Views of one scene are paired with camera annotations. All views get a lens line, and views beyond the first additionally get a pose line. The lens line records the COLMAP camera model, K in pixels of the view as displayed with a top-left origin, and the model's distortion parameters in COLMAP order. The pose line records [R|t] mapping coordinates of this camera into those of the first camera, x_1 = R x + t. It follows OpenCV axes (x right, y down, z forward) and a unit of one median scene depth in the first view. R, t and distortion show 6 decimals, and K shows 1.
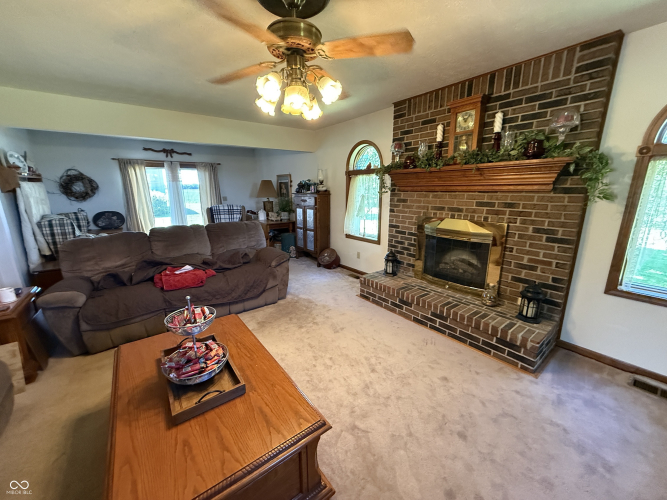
lens RADIAL K [[265.9, 0, 331.4], [0, 265.9, 250.7], [0, 0, 1]] dist [-0.000025, -0.000075]
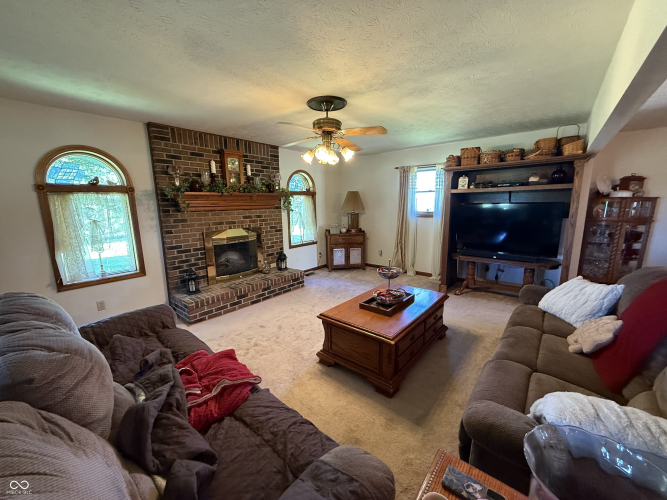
lens RADIAL K [[265.9, 0, 331.4], [0, 265.9, 250.7], [0, 0, 1]] dist [-0.000025, -0.000075]
pose [[-0.219225, -0.167035, 0.961270, -0.886450], [0.238285, 0.946236, 0.218765, -0.166717], [-0.946129, 0.277015, -0.167637, 0.656563]]
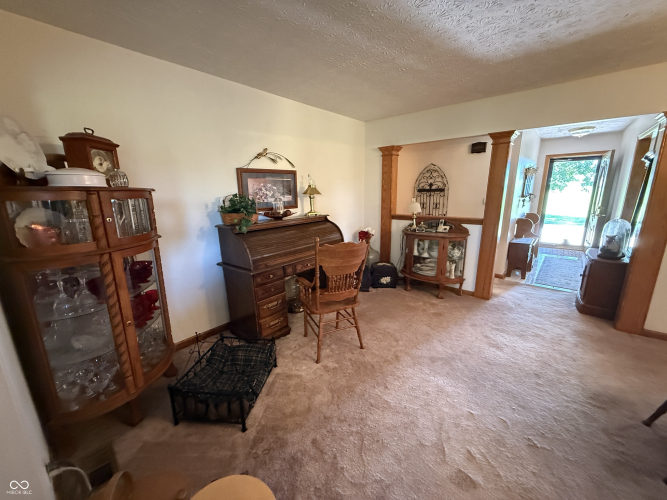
lens RADIAL K [[265.9, 0, 331.4], [0, 265.9, 250.7], [0, 0, 1]] dist [-0.000025, -0.000075]
pose [[-0.977712, 0.059303, -0.201403, -0.334777], [-0.036043, 0.897628, 0.439277, 0.046642], [0.206835, 0.436746, -0.875484, -0.255405]]
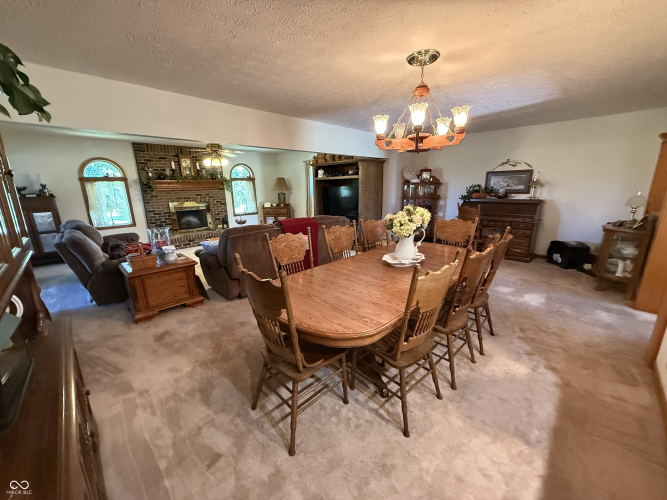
lens RADIAL K [[265.9, 0, 331.4], [0, 265.9, 250.7], [0, 0, 1]] dist [-0.000025, -0.000075]
pose [[-0.137895, -0.234293, 0.962337, -1.790811], [0.242169, 0.934152, 0.262132, -0.022520], [-0.960385, 0.269195, -0.072076, 0.052253]]
